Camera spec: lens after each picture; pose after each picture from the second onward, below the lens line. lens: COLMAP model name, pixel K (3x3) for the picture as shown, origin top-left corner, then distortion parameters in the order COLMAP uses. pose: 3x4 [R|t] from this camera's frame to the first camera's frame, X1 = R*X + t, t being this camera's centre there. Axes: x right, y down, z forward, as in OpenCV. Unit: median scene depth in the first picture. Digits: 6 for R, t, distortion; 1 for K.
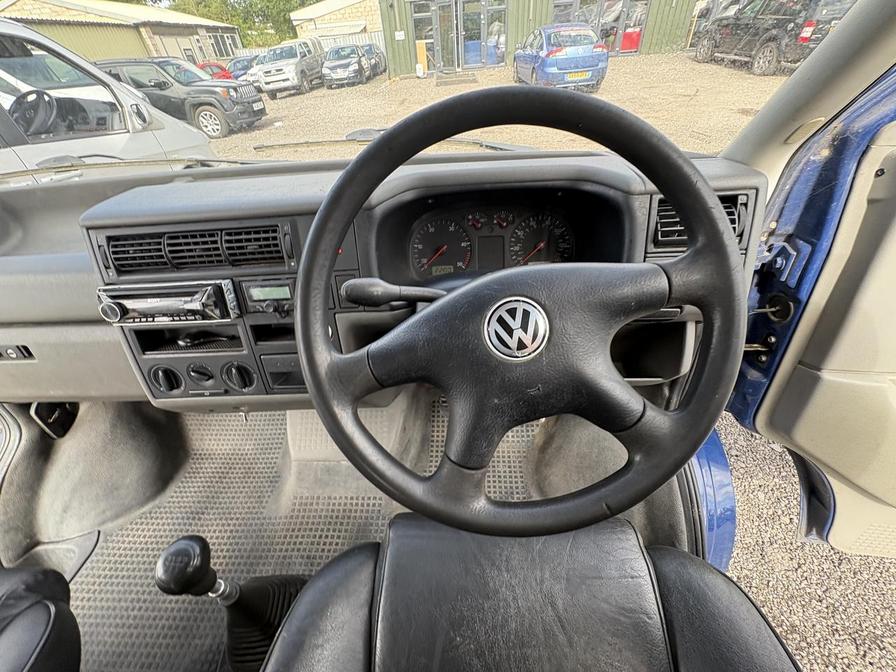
lens RADIAL K [[360.7, 0, 455.3], [0, 360.7, 337.2], [0, 0, 1]] dist [0.002569, 0.000532]
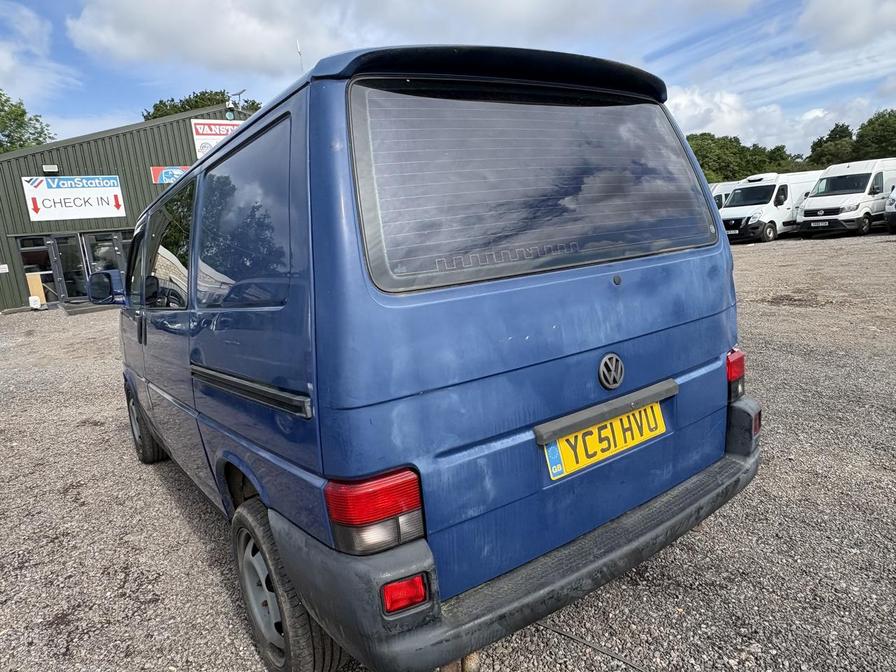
lens RADIAL K [[593.0, 0, 445.8], [0, 593.0, 337.0], [0, 0, 1]] dist [0.001736, 0.002984]
pose [[0.799671, -0.112332, 0.589837, -3.251014], [0.413267, 0.815611, -0.404956, 4.280693], [-0.435588, 0.567592, 0.698643, -4.913433]]
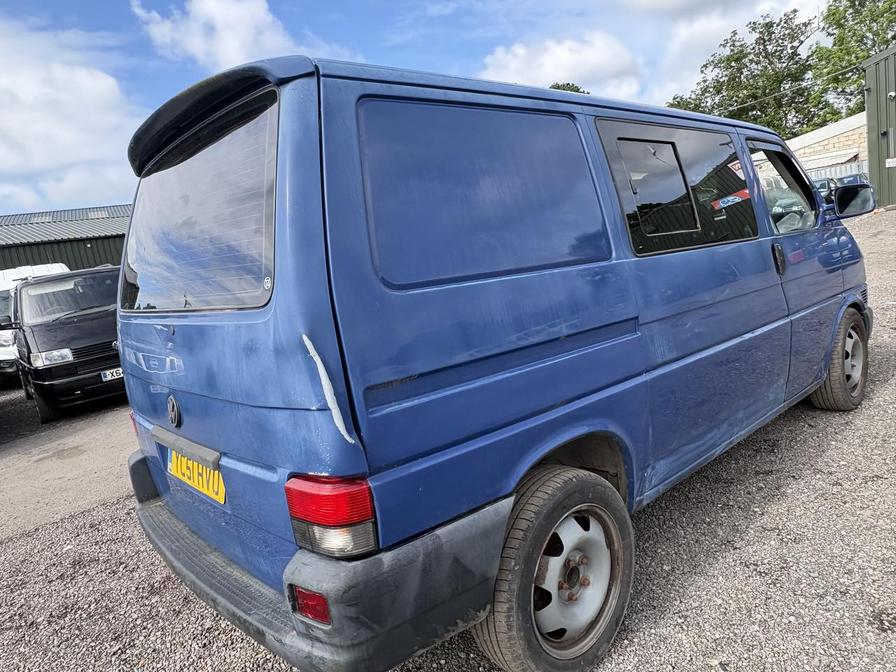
lens RADIAL K [[593.0, 0, 445.8], [0, 593.0, 337.0], [0, 0, 1]] dist [0.001736, 0.002984]
pose [[0.693246, 0.078888, -0.716370, 2.586072], [-0.374000, 0.889053, -0.264024, 3.481023], [0.616063, 0.450956, 0.645837, -4.451123]]
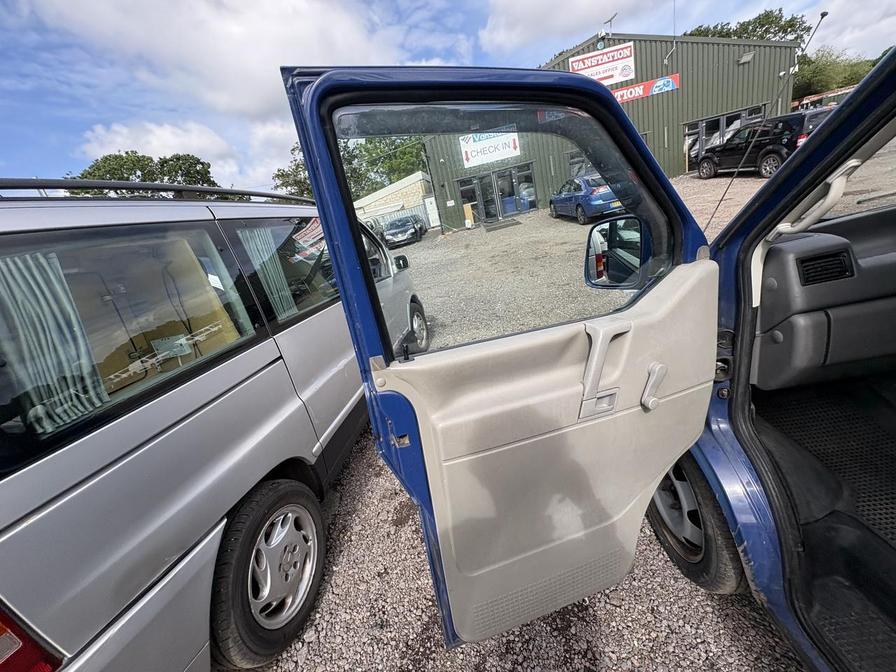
lens RADIAL K [[355.7, 0, 450.4], [0, 355.7, 338.6], [0, 0, 1]] dist [0.001391, -0.000305]
pose [[0.988022, -0.143194, -0.057510, -3.087214], [0.116664, 0.937100, -0.328988, 0.395371], [0.101002, 0.318338, 0.942581, -0.490286]]
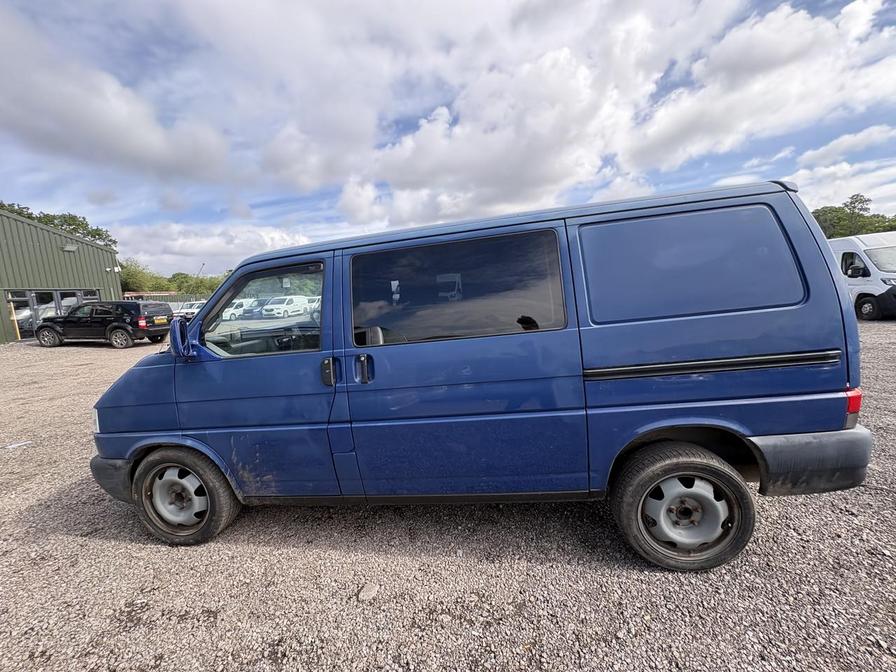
lens RADIAL K [[360.3, 0, 448.0], [0, 360.3, 336.0], [0, 0, 1]] dist [0.003883, -0.000129]
pose [[0.127562, -0.061010, 0.989952, -5.152672], [0.668928, 0.742226, -0.040453, 1.586212], [-0.732300, 0.667367, 0.135491, -1.486451]]
